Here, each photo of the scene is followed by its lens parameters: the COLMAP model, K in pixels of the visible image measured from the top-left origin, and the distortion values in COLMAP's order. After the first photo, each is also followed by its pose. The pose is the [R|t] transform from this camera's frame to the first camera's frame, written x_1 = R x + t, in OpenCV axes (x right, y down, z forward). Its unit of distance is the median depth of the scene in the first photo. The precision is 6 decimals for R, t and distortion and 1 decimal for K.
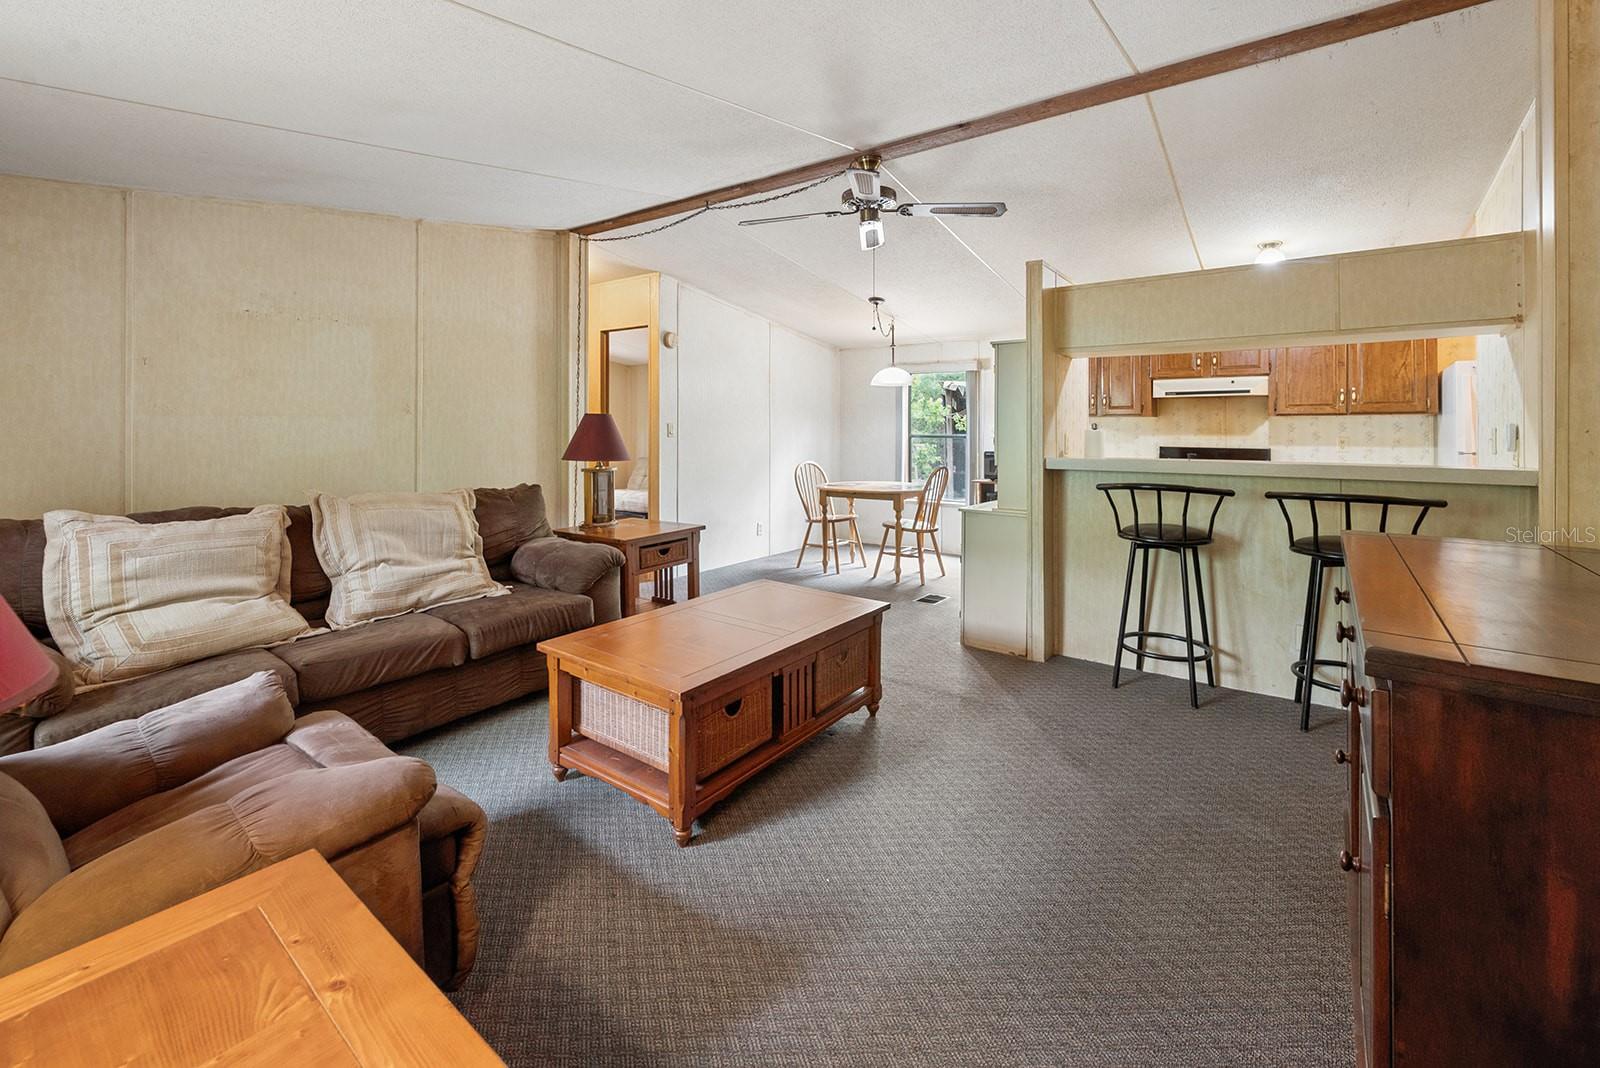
lens RADIAL K [[691.0, 0, 794.6], [0, 691.0, 420.3], [0, 0, 1]] dist [-0.001956, -0.000310]
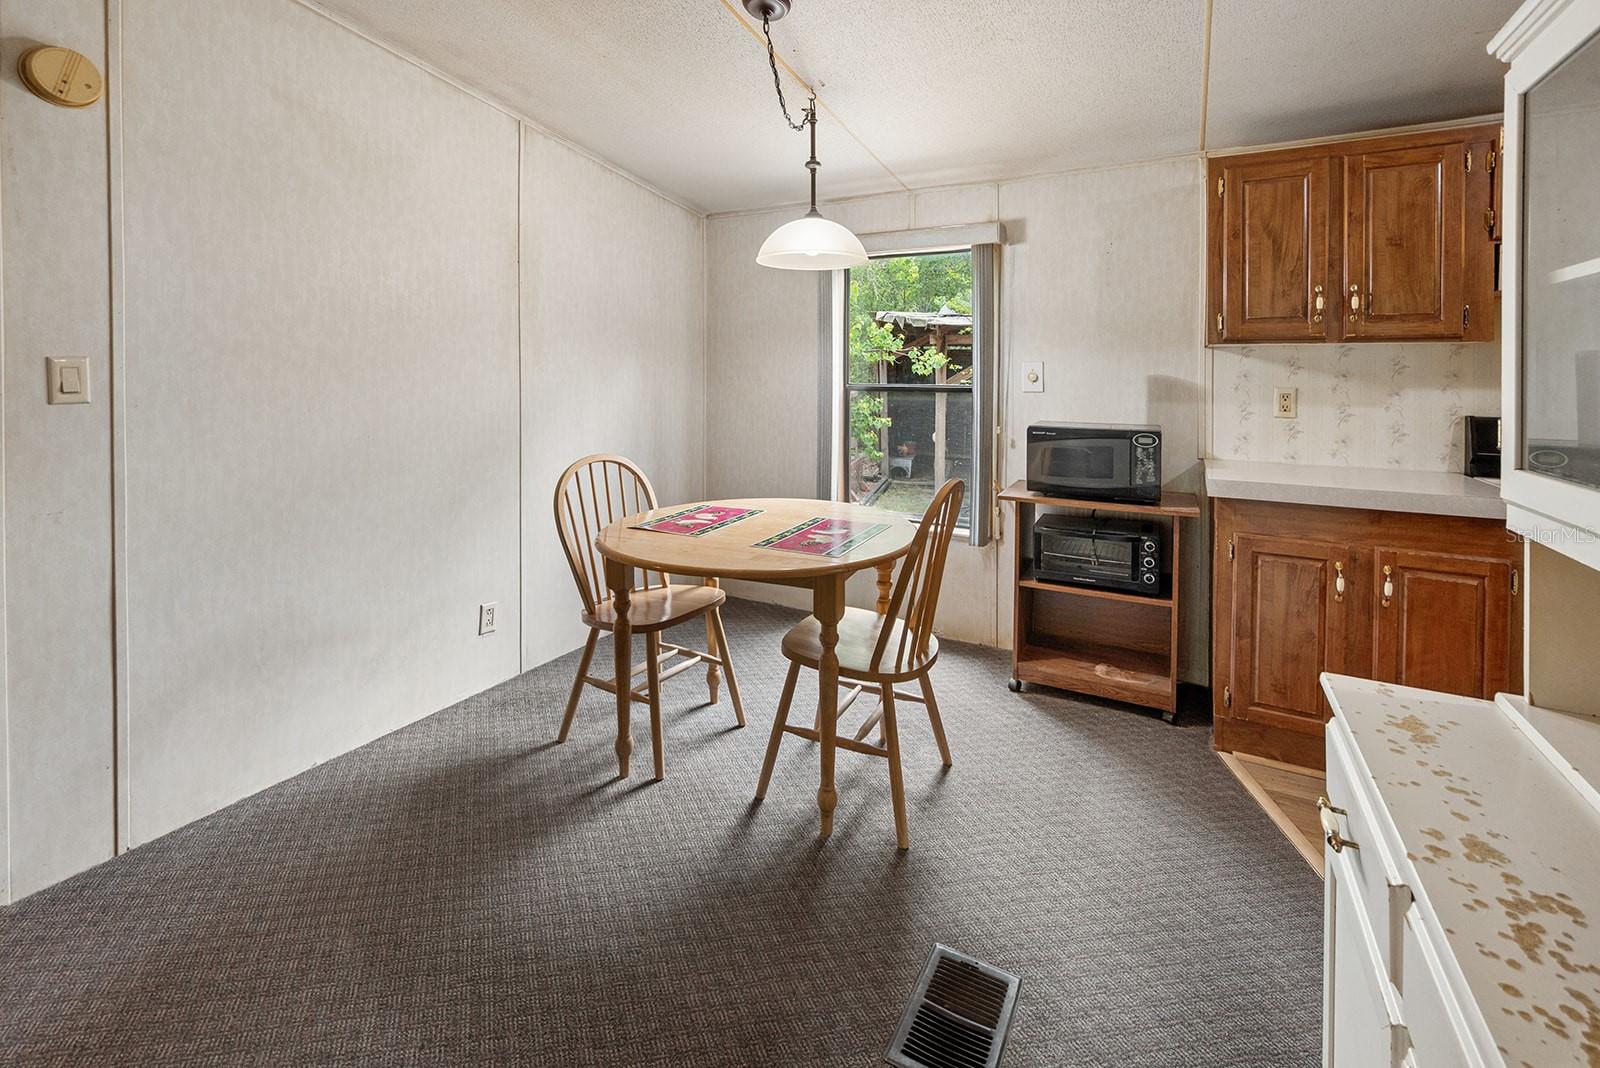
lens RADIAL K [[691.0, 0, 814.5], [0, 691.0, 397.0], [0, 0, 1]] dist [-0.001956, -0.000310]
pose [[0.990011, -0.006353, 0.140846, 0.099488], [-0.000056, 0.998966, 0.045453, 0.008188], [-0.140989, -0.045007, 0.988988, 0.686448]]
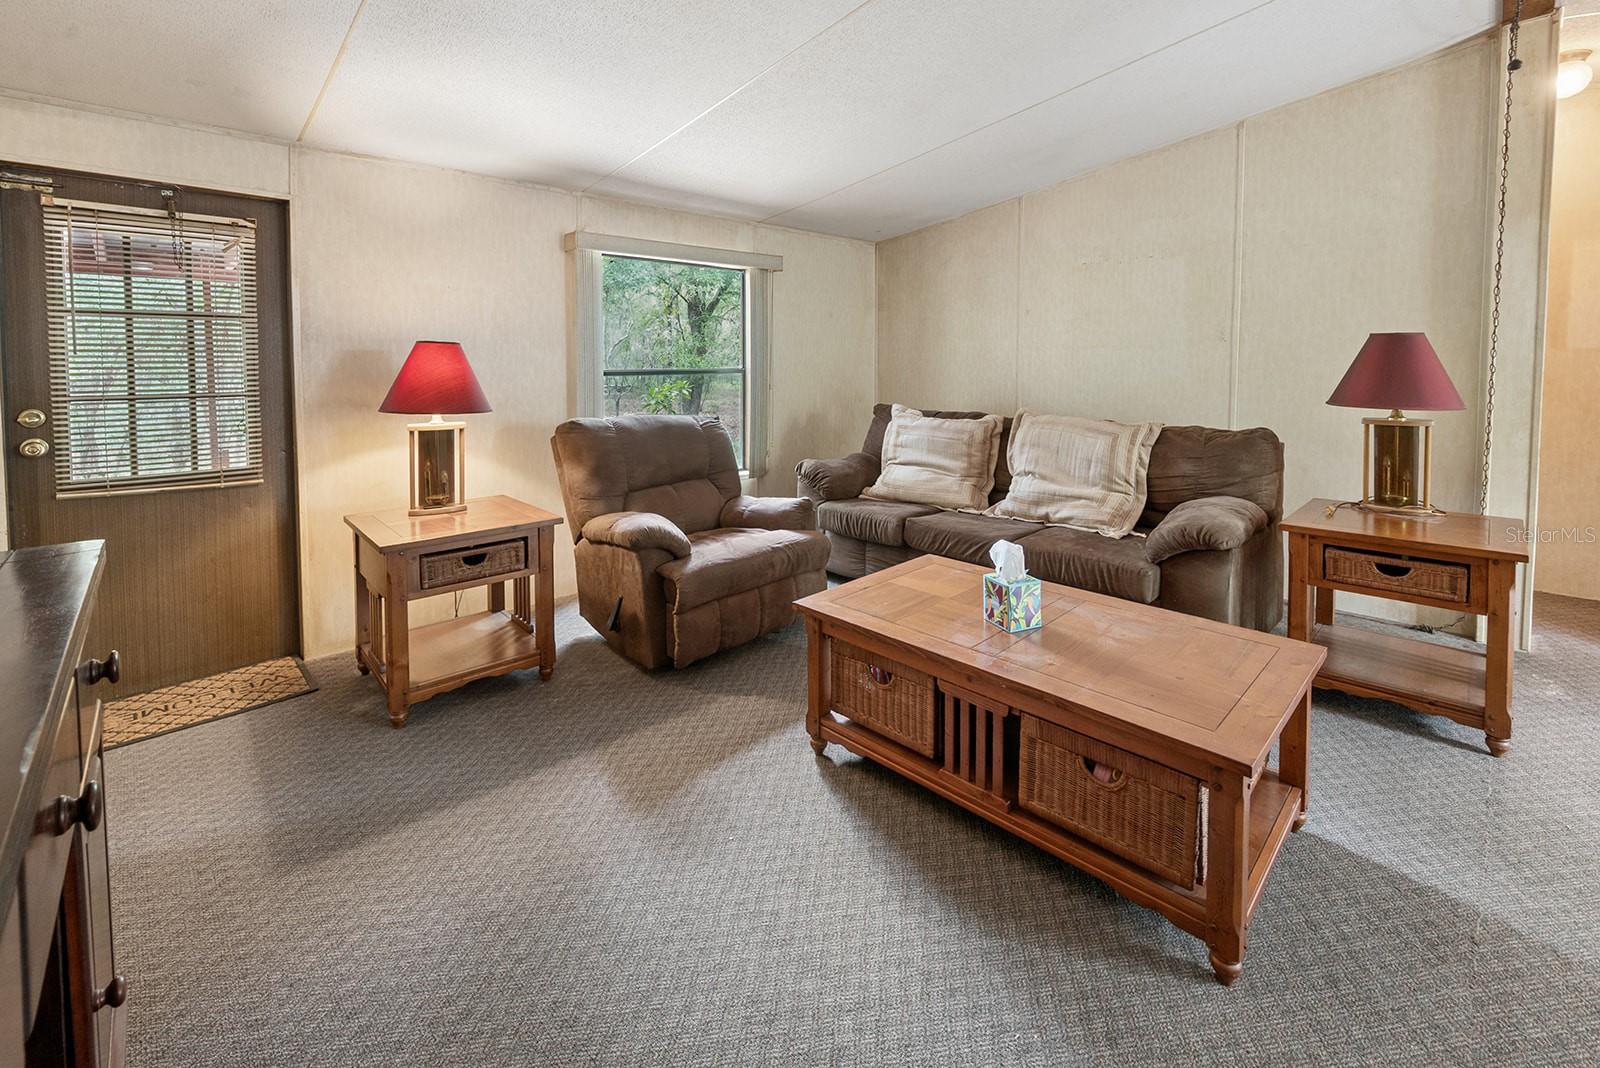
lens RADIAL K [[691.0, 0, 799.9], [0, 691.0, 390.4], [0, 0, 1]] dist [-0.001956, -0.000310]
pose [[-0.170664, 0.043296, -0.984378, 0.325918], [0.013925, 0.999040, 0.041527, 0.006414], [0.985231, -0.006620, -0.171103, 0.438861]]
